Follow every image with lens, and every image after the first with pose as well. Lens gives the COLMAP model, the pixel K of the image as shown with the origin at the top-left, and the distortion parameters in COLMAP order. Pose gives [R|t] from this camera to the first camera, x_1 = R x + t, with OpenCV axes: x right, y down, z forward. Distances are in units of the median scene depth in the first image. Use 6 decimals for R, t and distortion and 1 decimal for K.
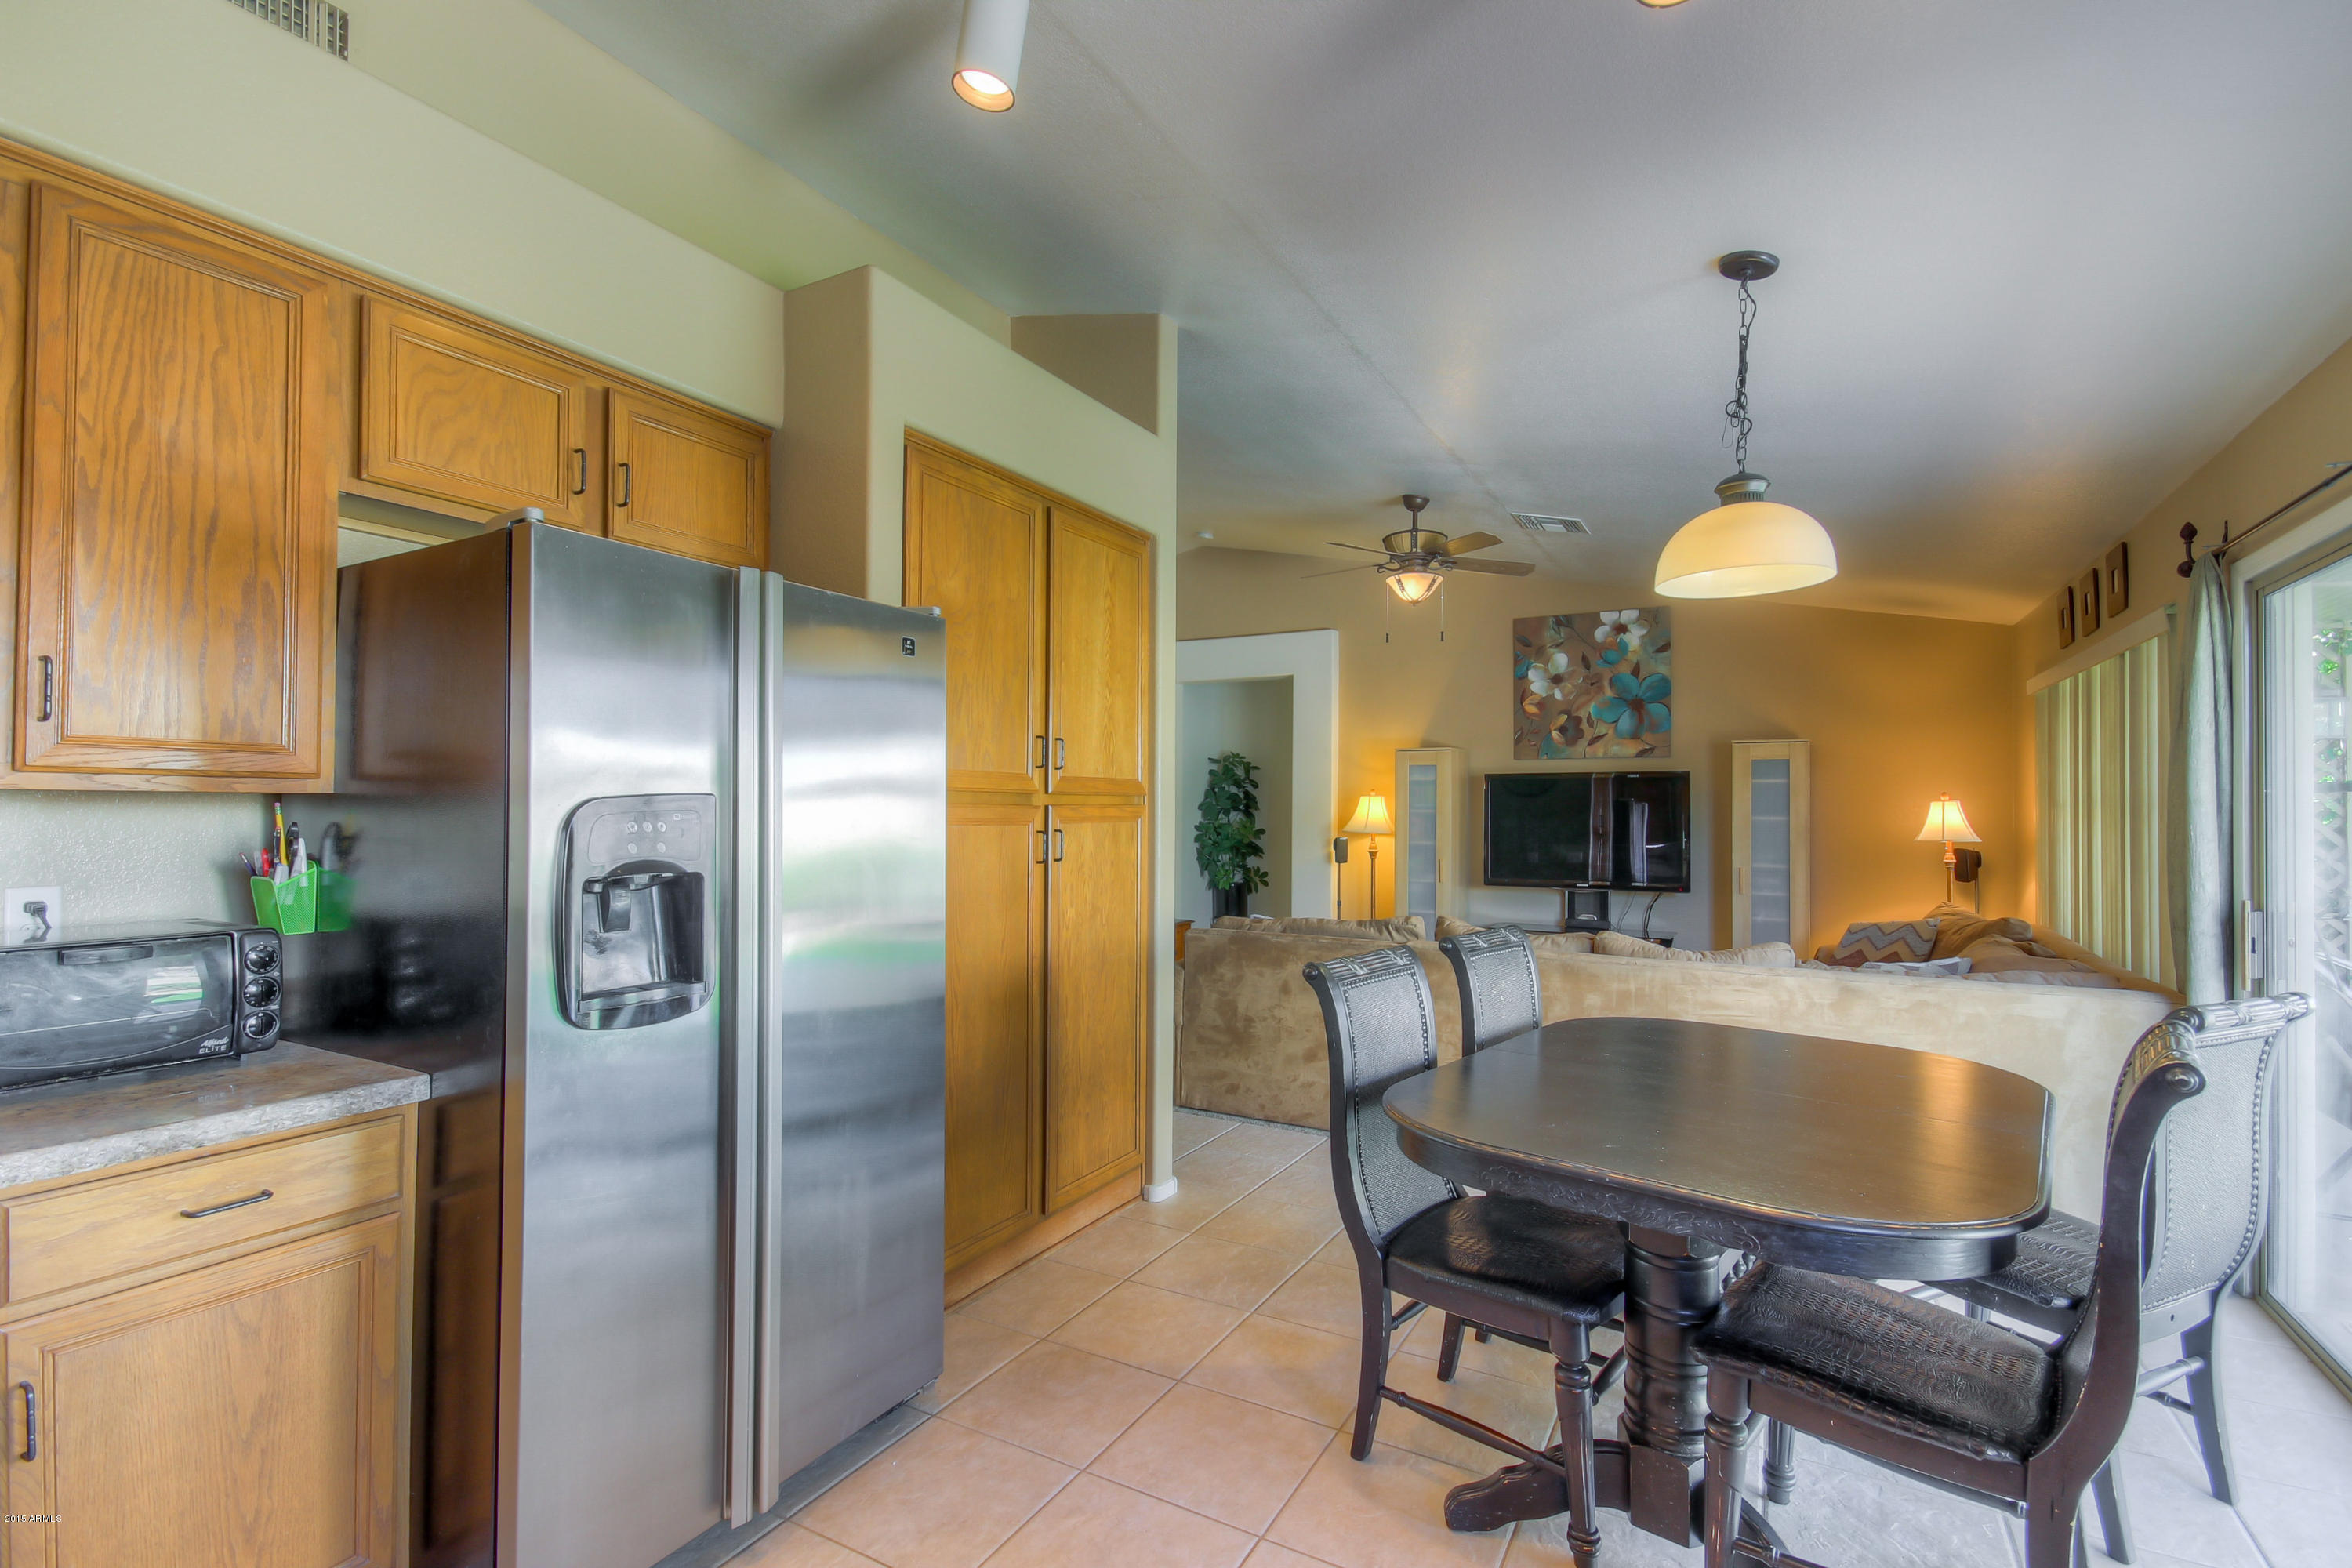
lens RADIAL K [[1087.8, 0, 1185.1], [0, 1087.8, 798.5], [0, 0, 1]] dist [0.014846, -0.000925]
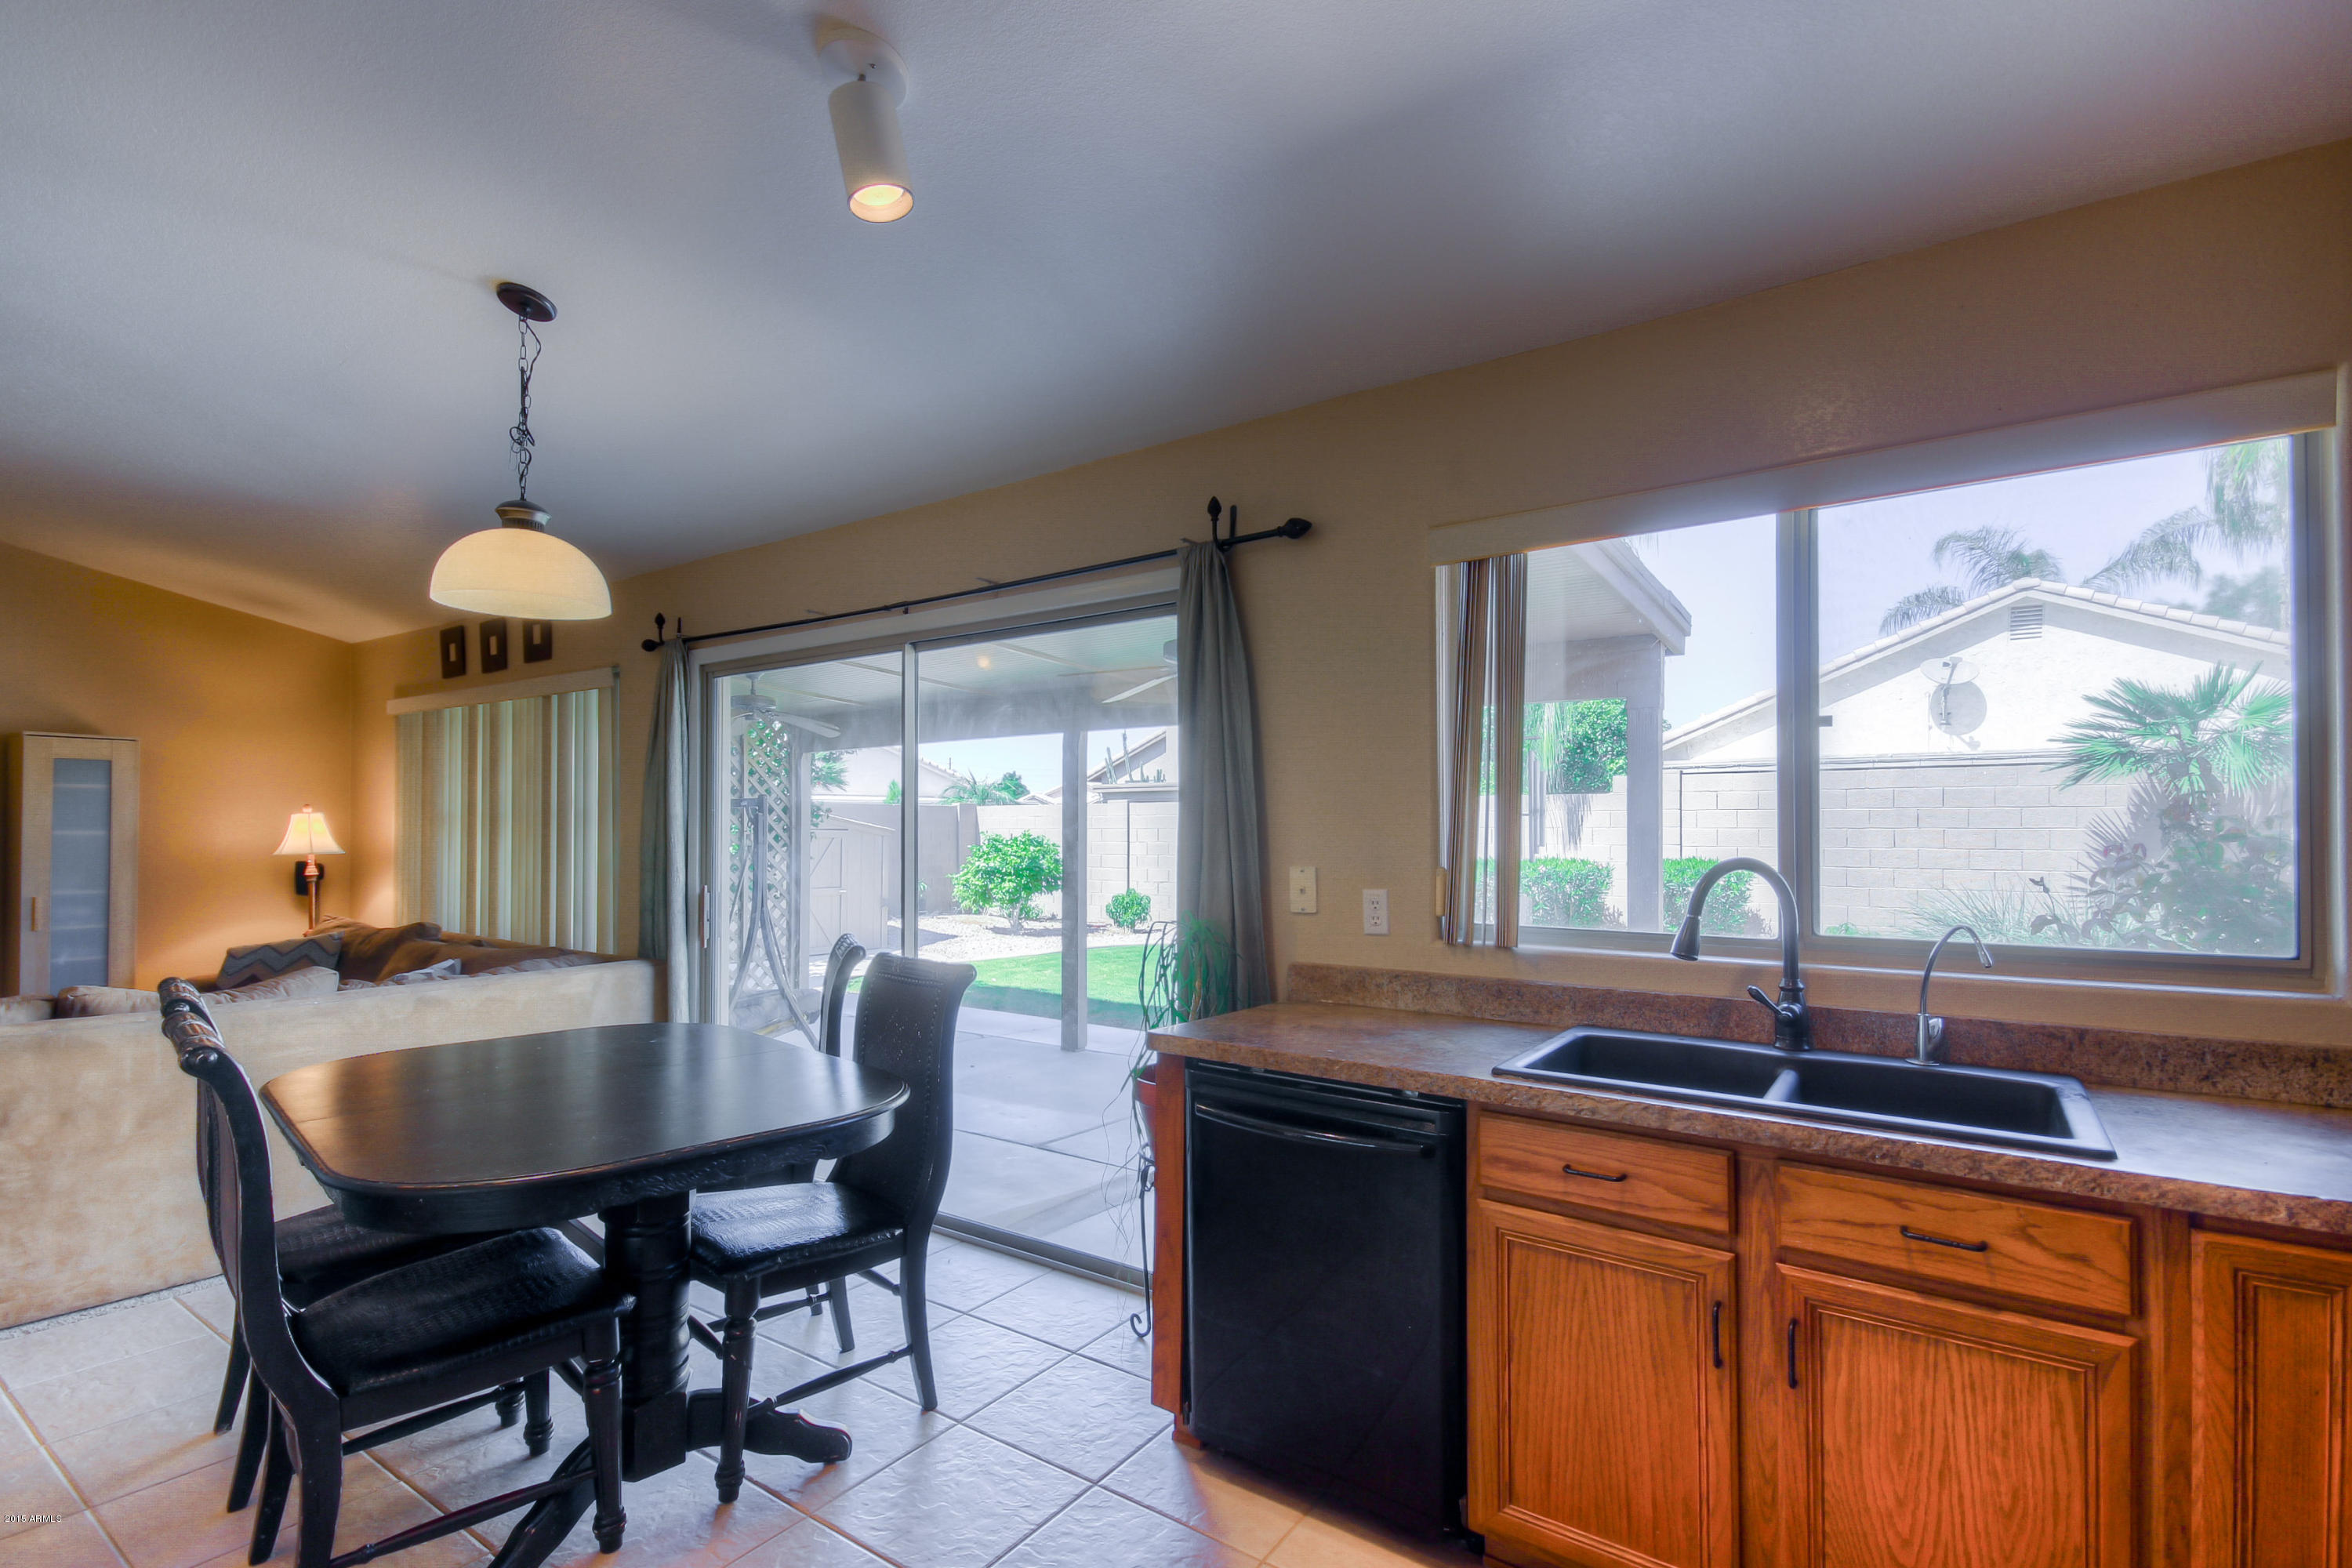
lens RADIAL K [[1087.8, 0, 1182.0], [0, 1087.8, 818.4], [0, 0, 1]] dist [0.014846, -0.000925]
pose [[0.110262, 0.004613, 0.993892, -0.163322], [-0.011968, 0.999923, -0.003313, 0.000174], [-0.993830, -0.011529, 0.110309, 0.093236]]
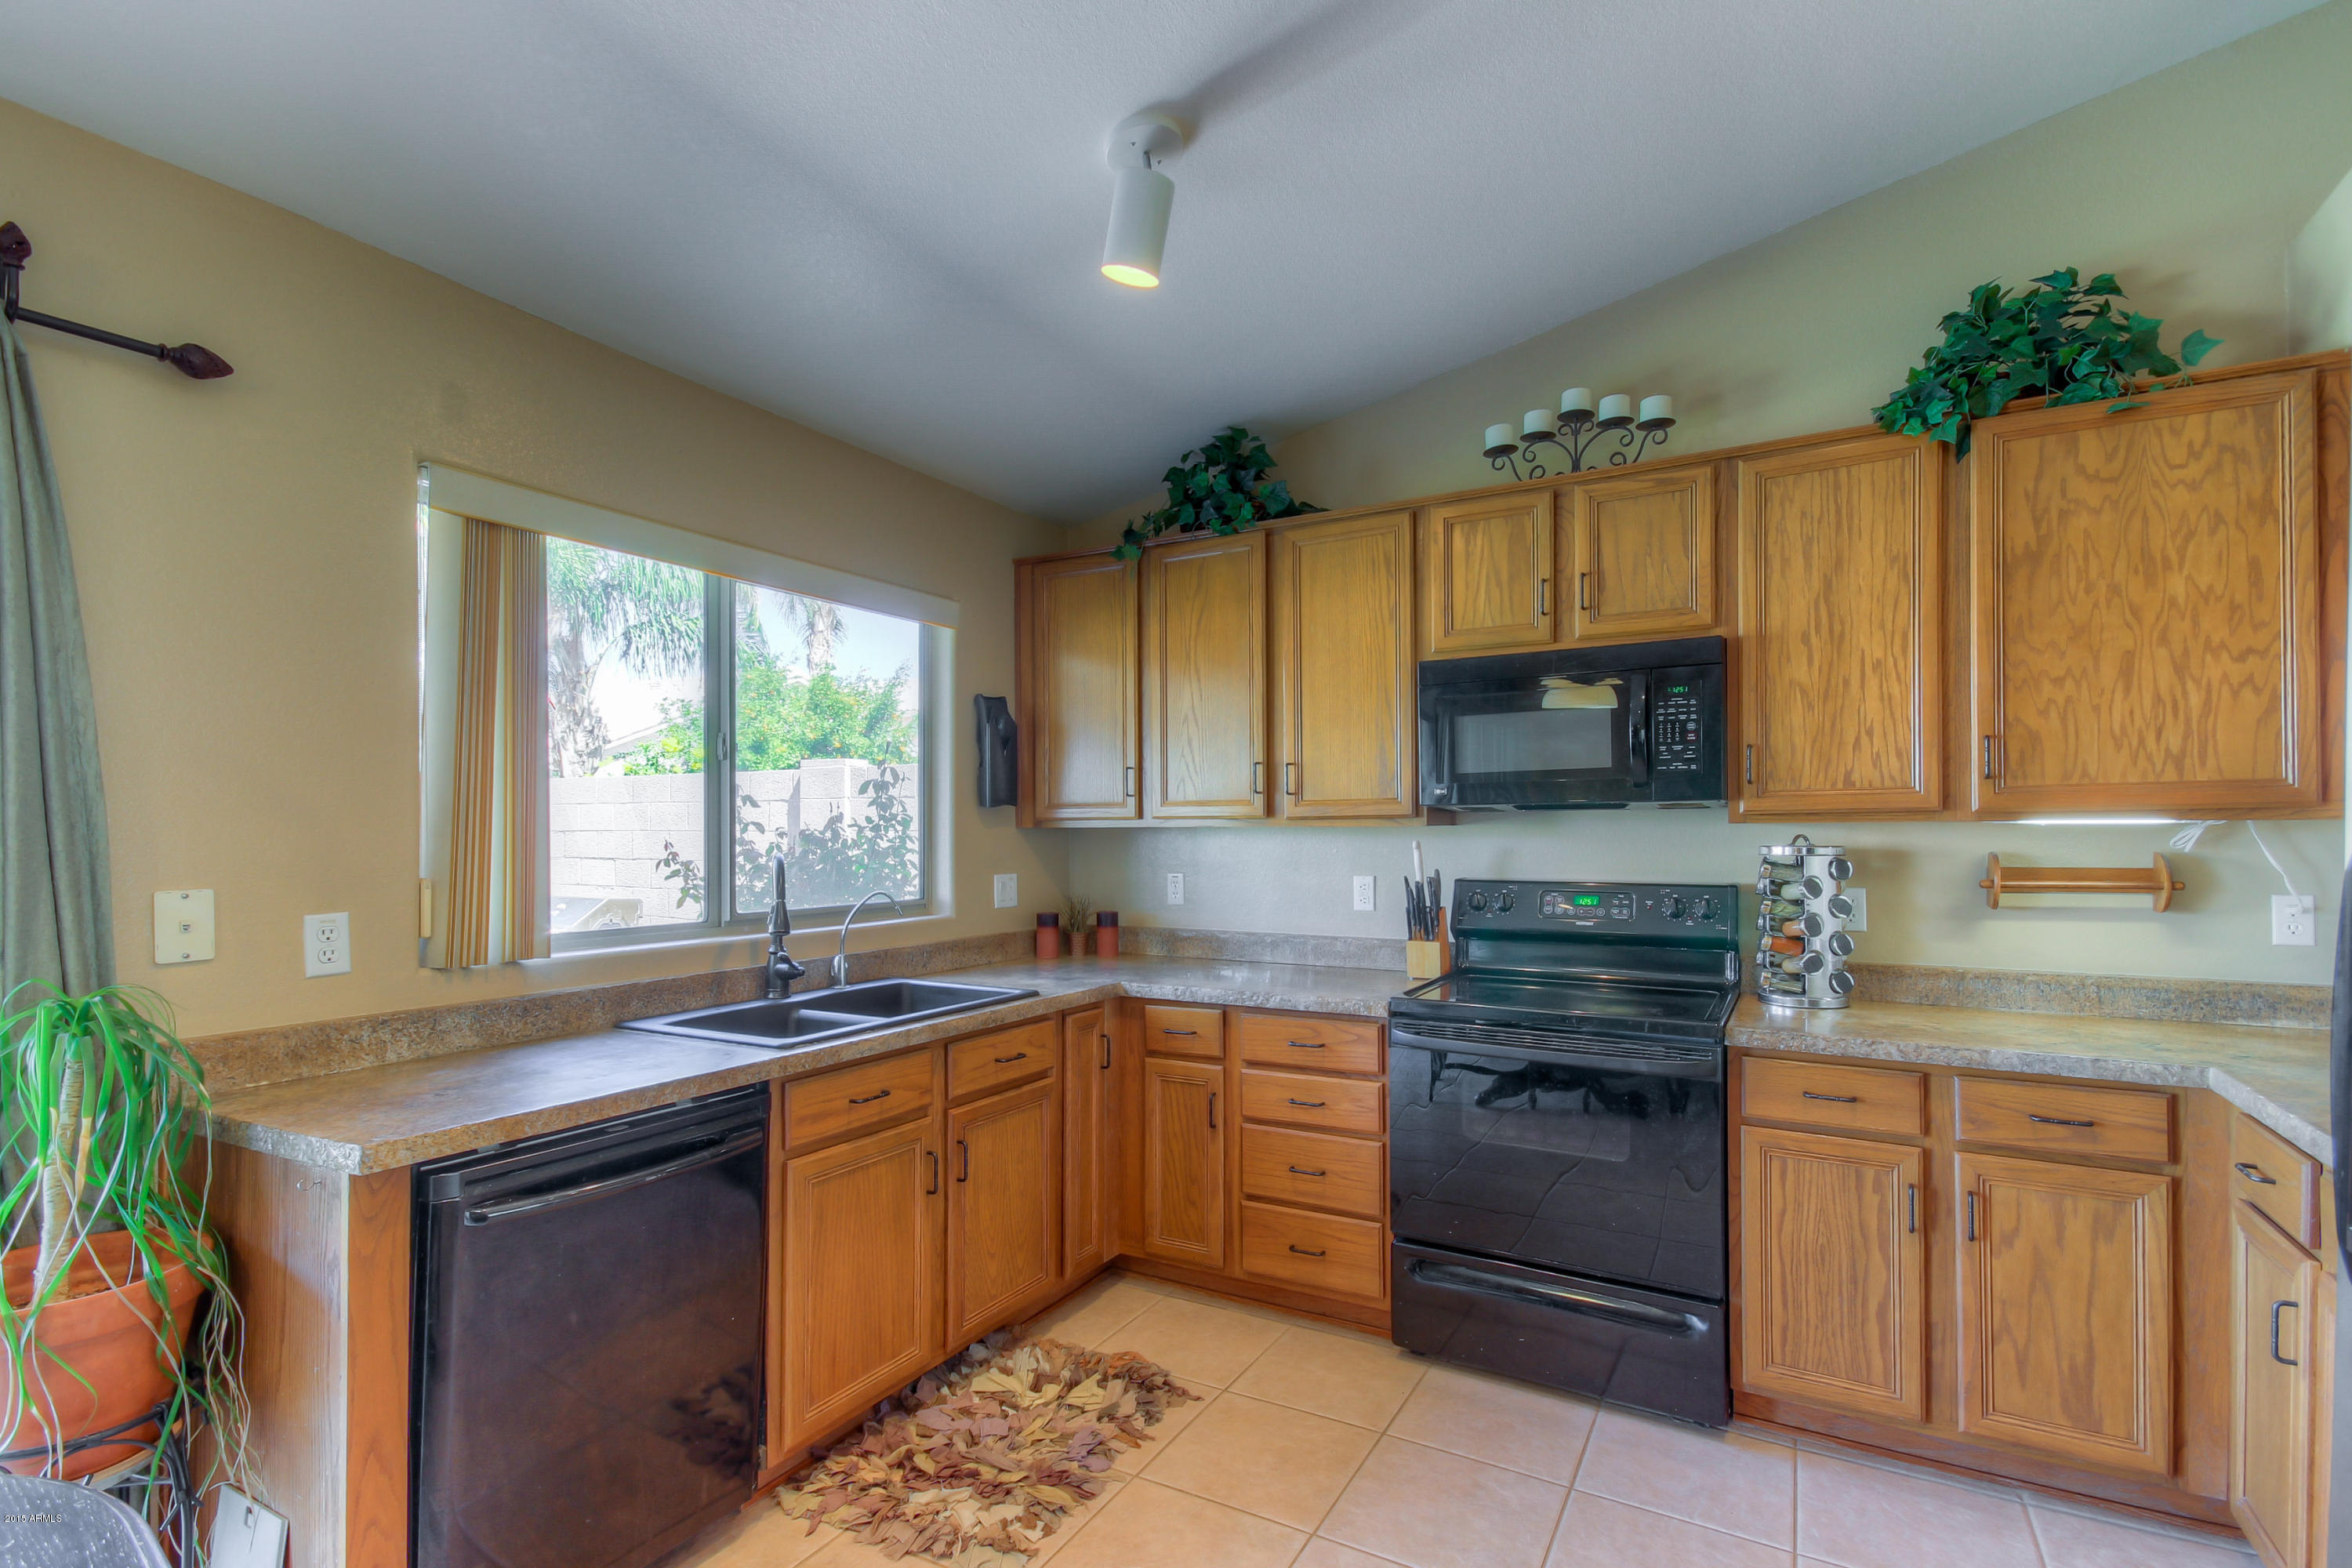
lens RADIAL K [[1087.8, 0, 1207.8], [0, 1087.8, 830.1], [0, 0, 1]] dist [0.014846, -0.000925]
pose [[-0.999961, -0.005339, -0.007091, 0.004253], [-0.005253, 0.999912, -0.012148, 0.003854], [0.007155, -0.012110, -0.999901, 0.360566]]
